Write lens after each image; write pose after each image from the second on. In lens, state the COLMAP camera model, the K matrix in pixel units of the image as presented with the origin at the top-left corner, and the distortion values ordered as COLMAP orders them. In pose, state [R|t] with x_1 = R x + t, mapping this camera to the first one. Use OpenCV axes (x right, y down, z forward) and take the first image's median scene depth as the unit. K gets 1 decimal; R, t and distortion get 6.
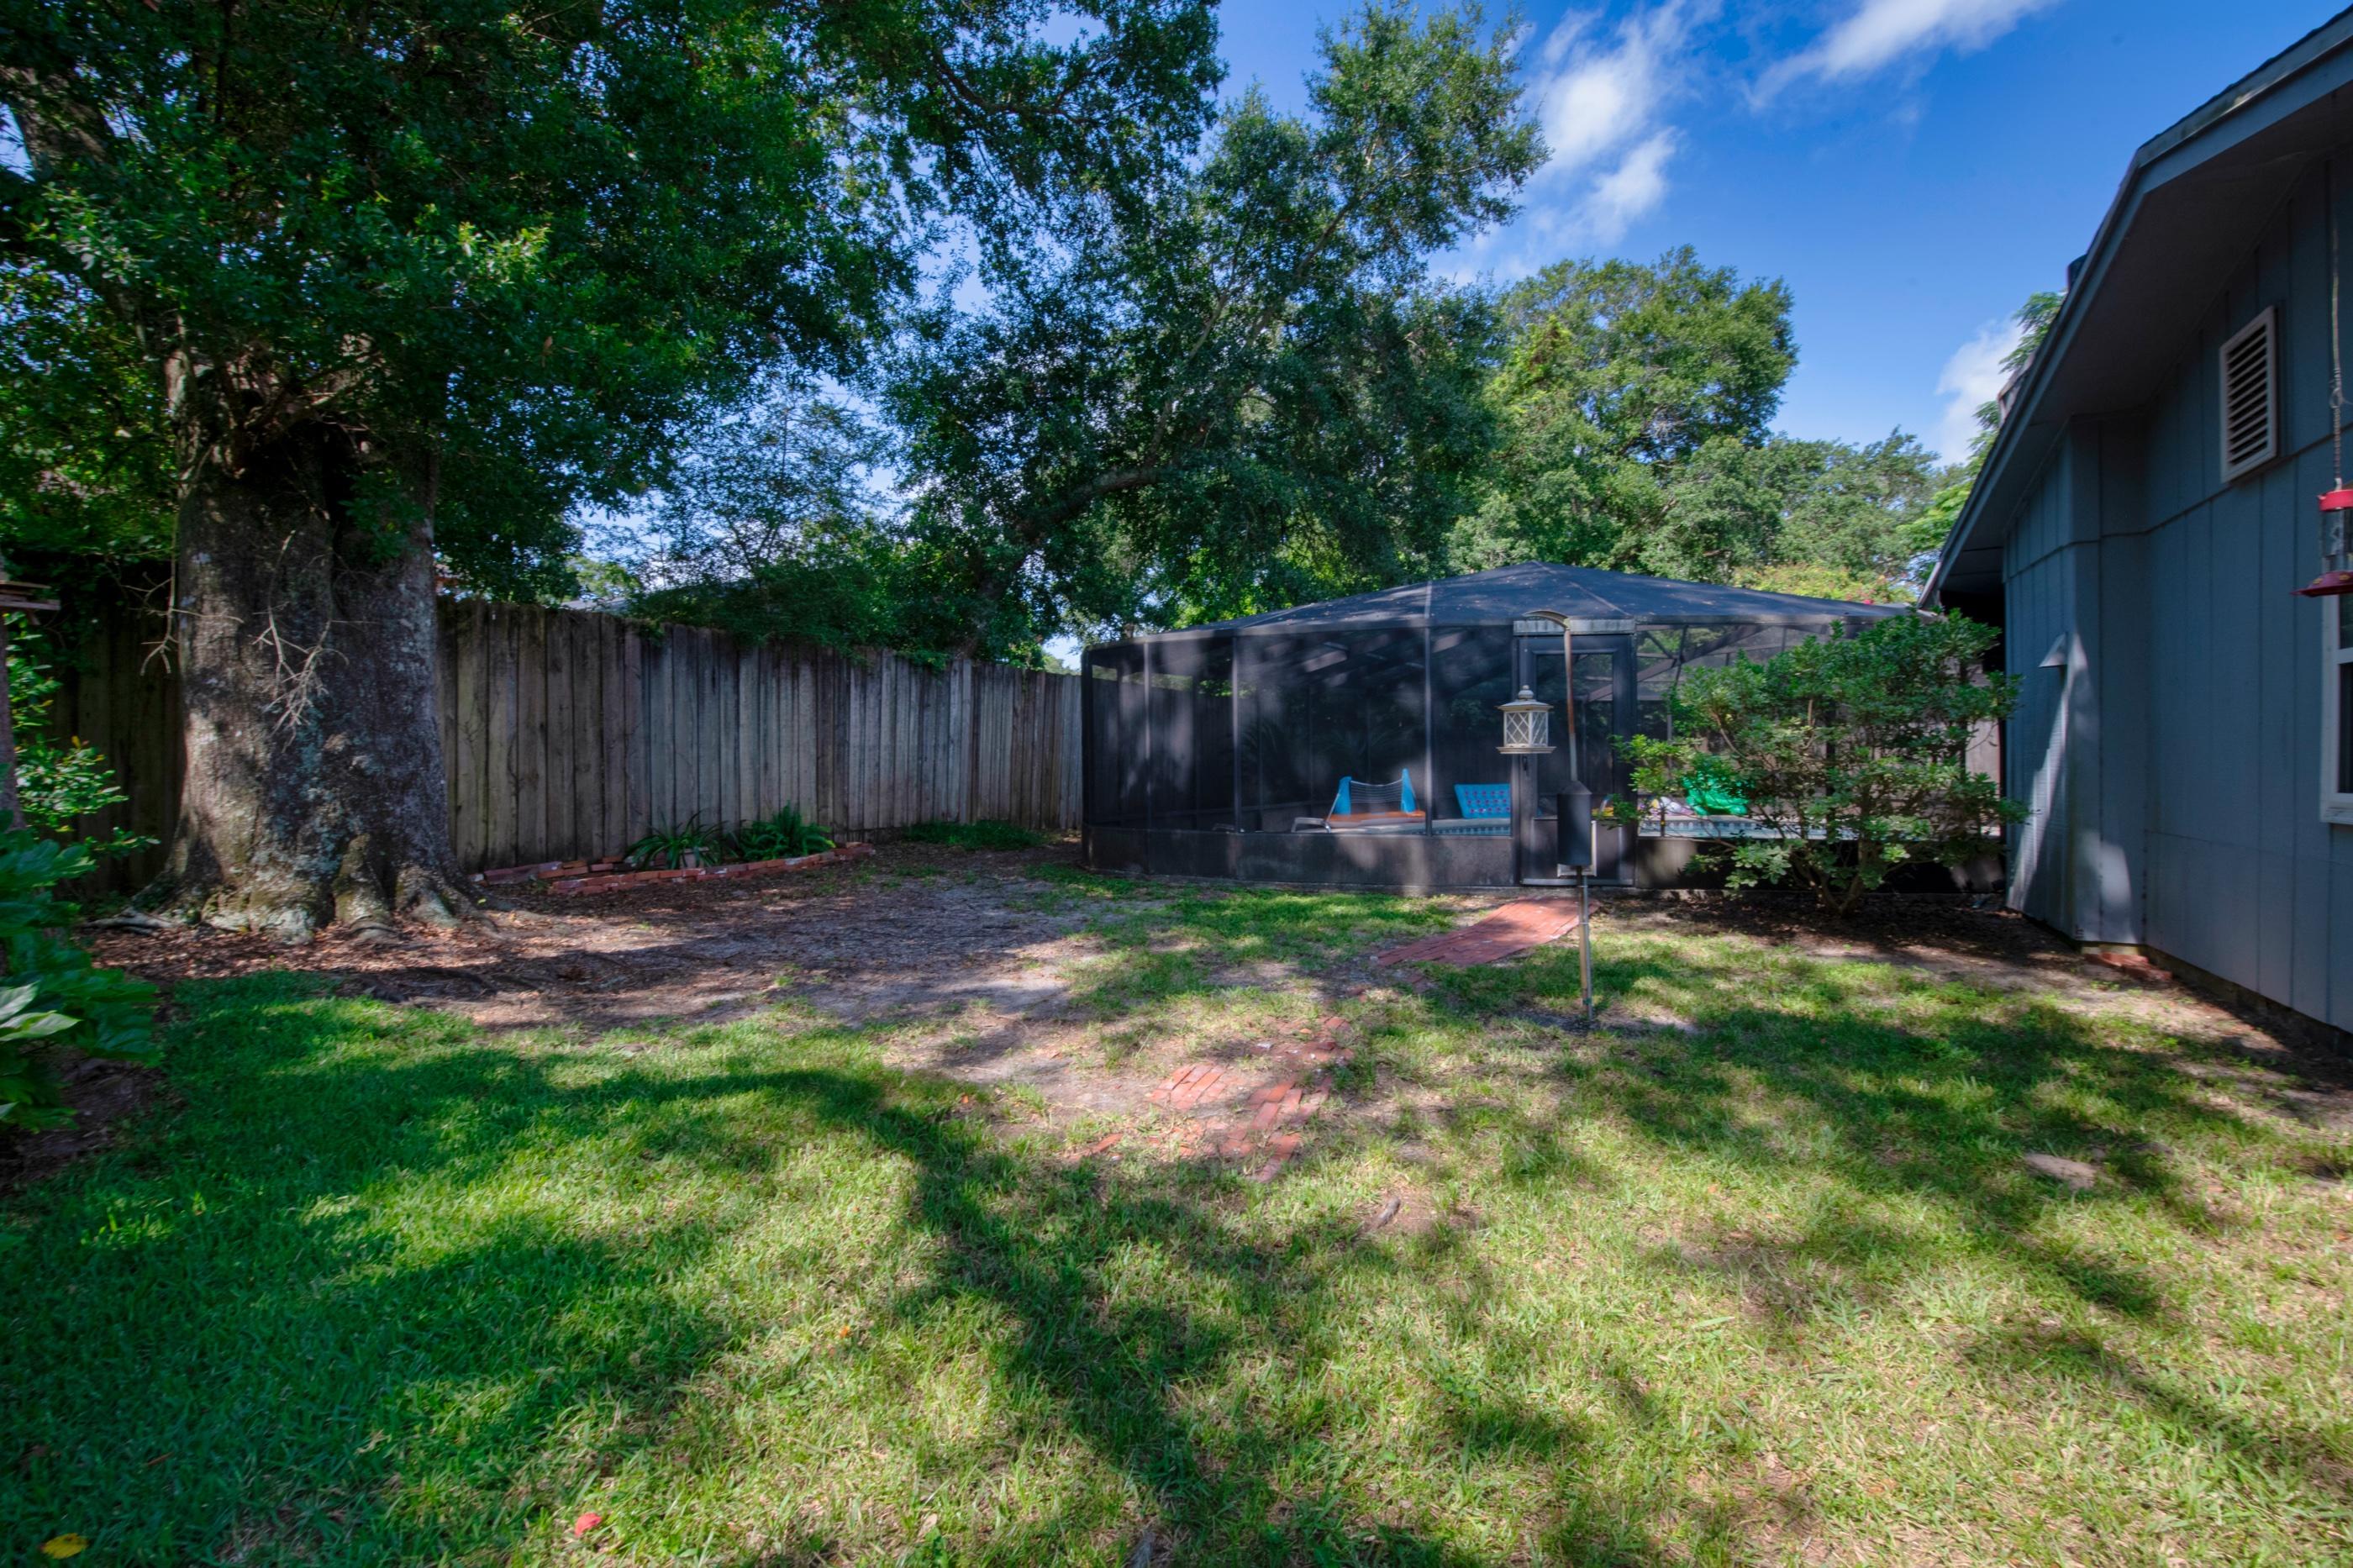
lens RADIAL K [[966.1, 0, 1142.4], [0, 966.1, 752.4], [0, 0, 1]] dist [-0.010349, -0.000776]
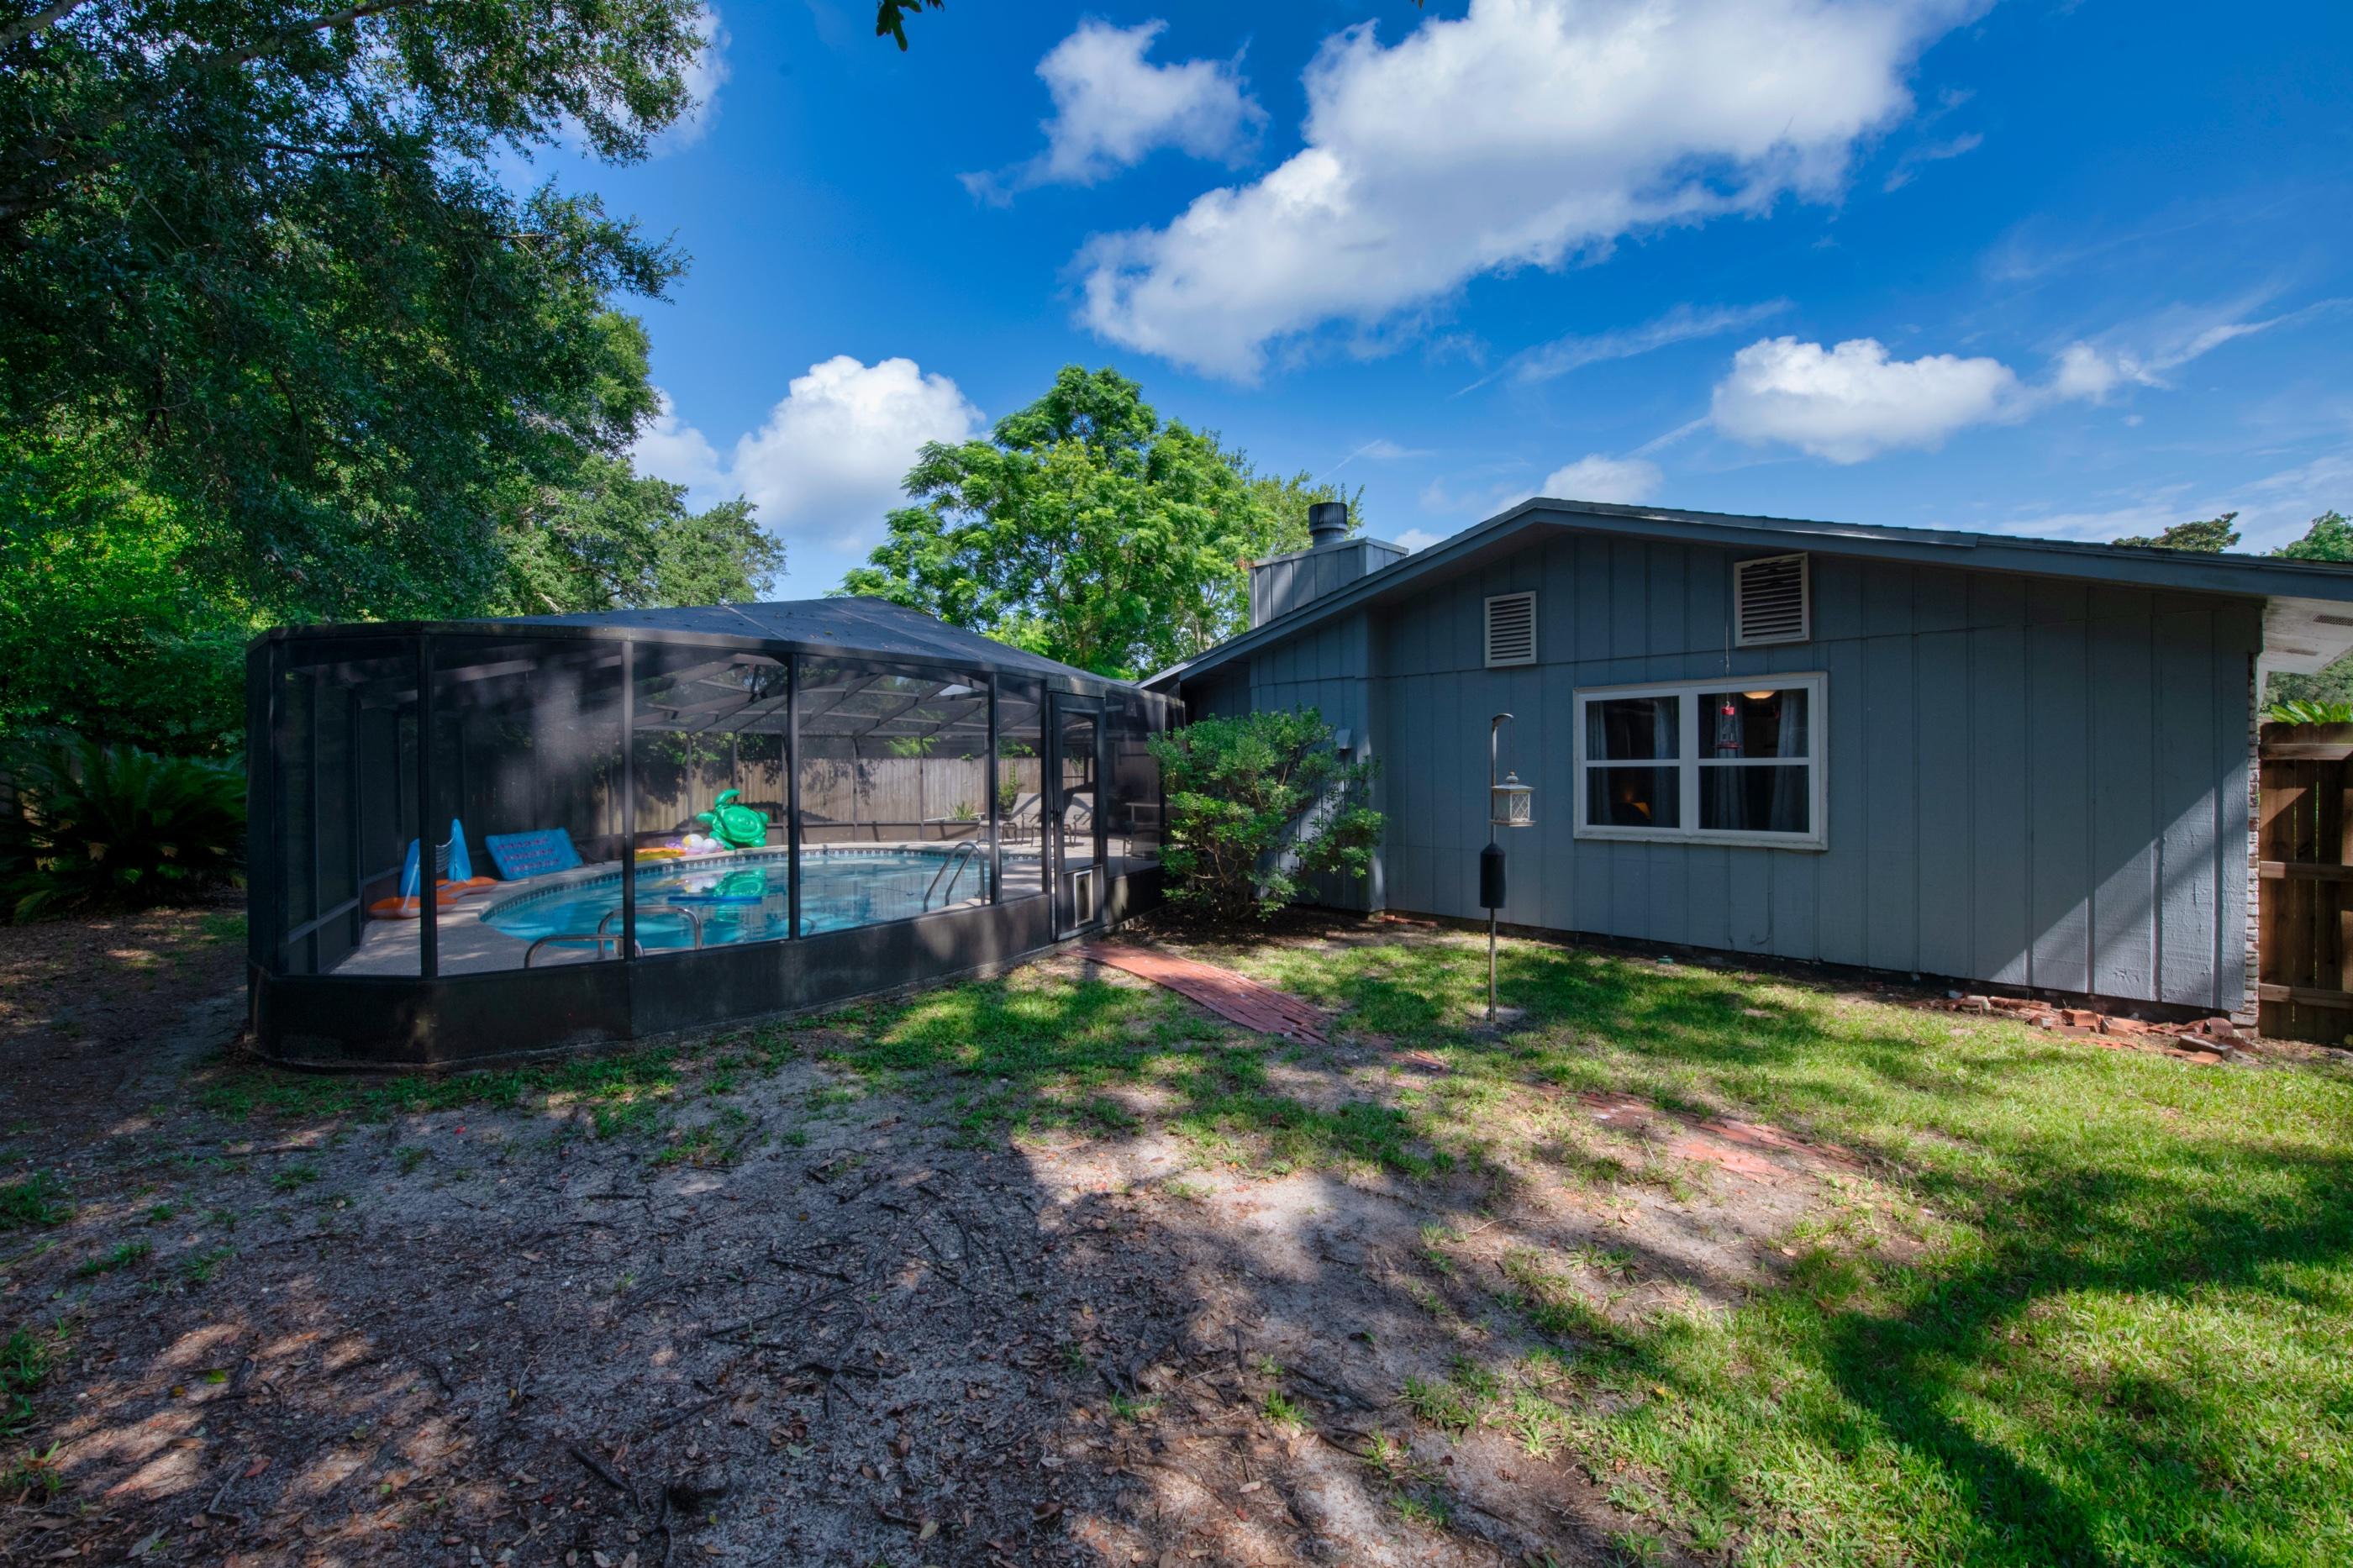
lens RADIAL K [[966.1, 0, 1180.2], [0, 966.1, 769.7], [0, 0, 1]] dist [-0.010349, -0.000776]
pose [[0.288115, -0.005194, 0.957582, -0.360767], [0.003039, 0.999985, 0.004509, -0.031646], [-0.957591, 0.001611, 0.288126, 0.395662]]
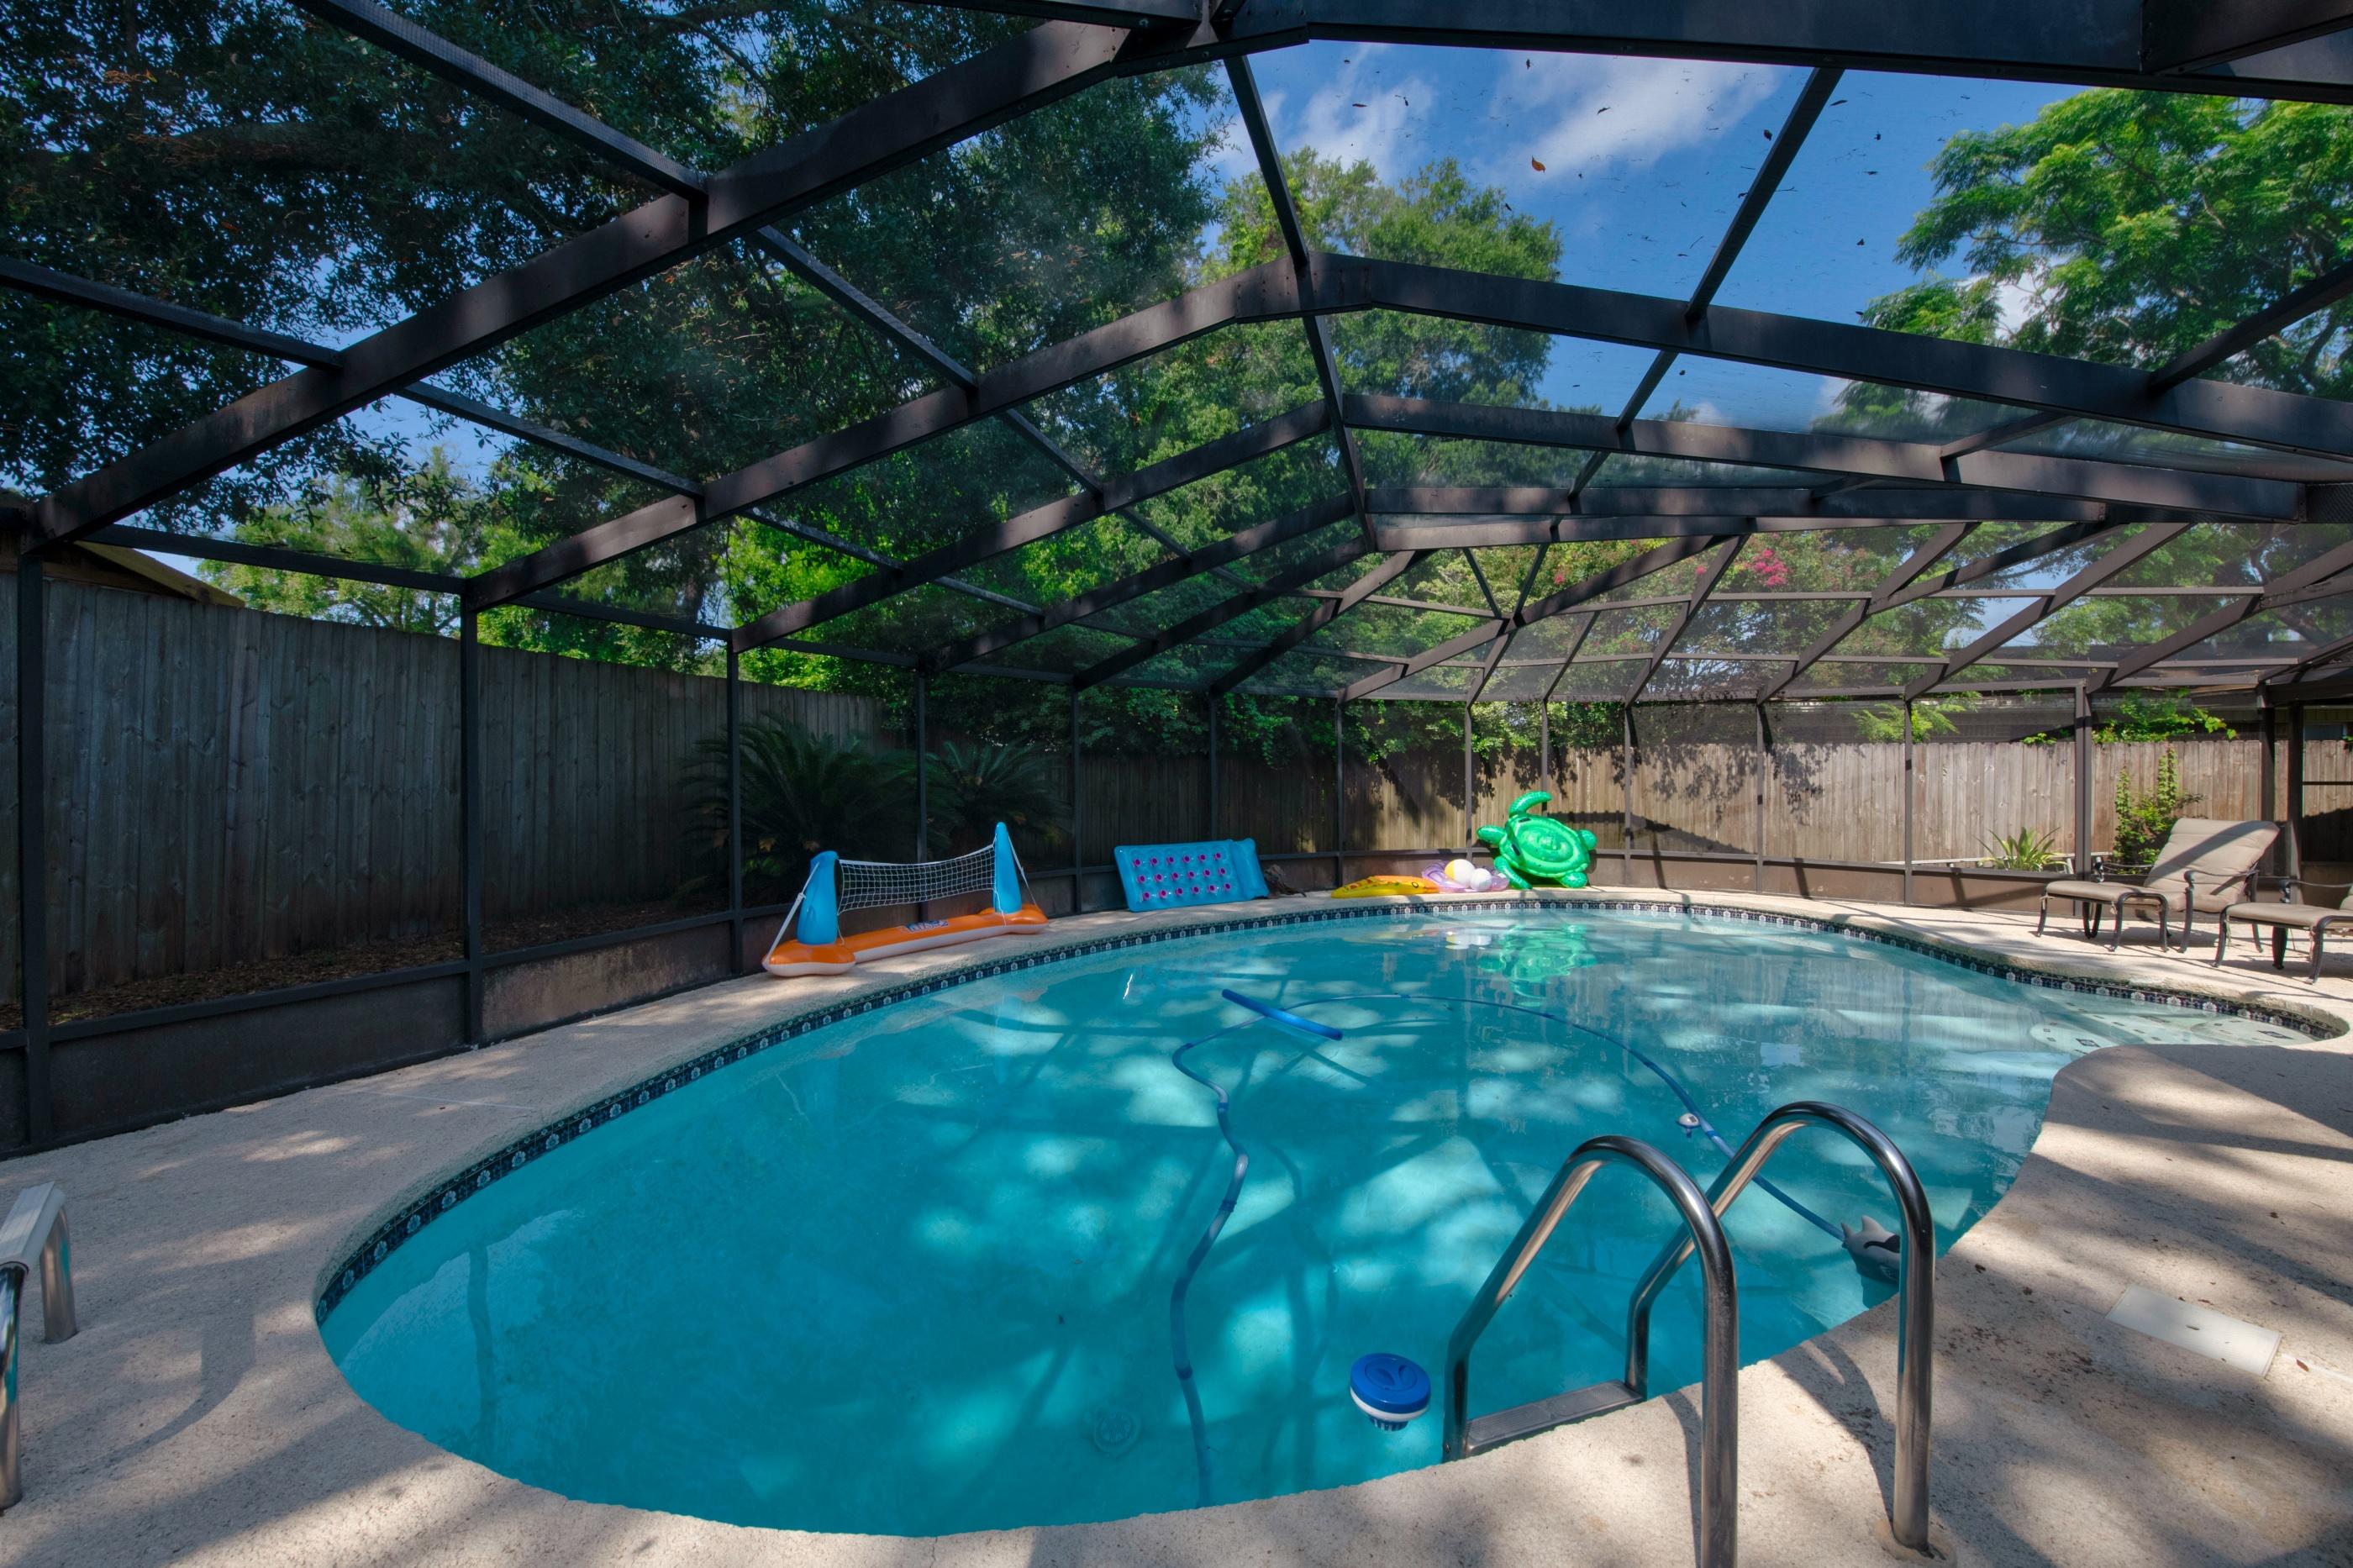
lens RADIAL K [[966.1, 0, 1186.3], [0, 966.1, 769.3], [0, 0, 1]] dist [-0.010349, -0.000776]
pose [[0.957490, 0.003218, 0.288450, 0.293837], [-0.004066, 0.999989, 0.002342, -0.018061], [-0.288439, -0.003416, 0.957492, 0.700828]]
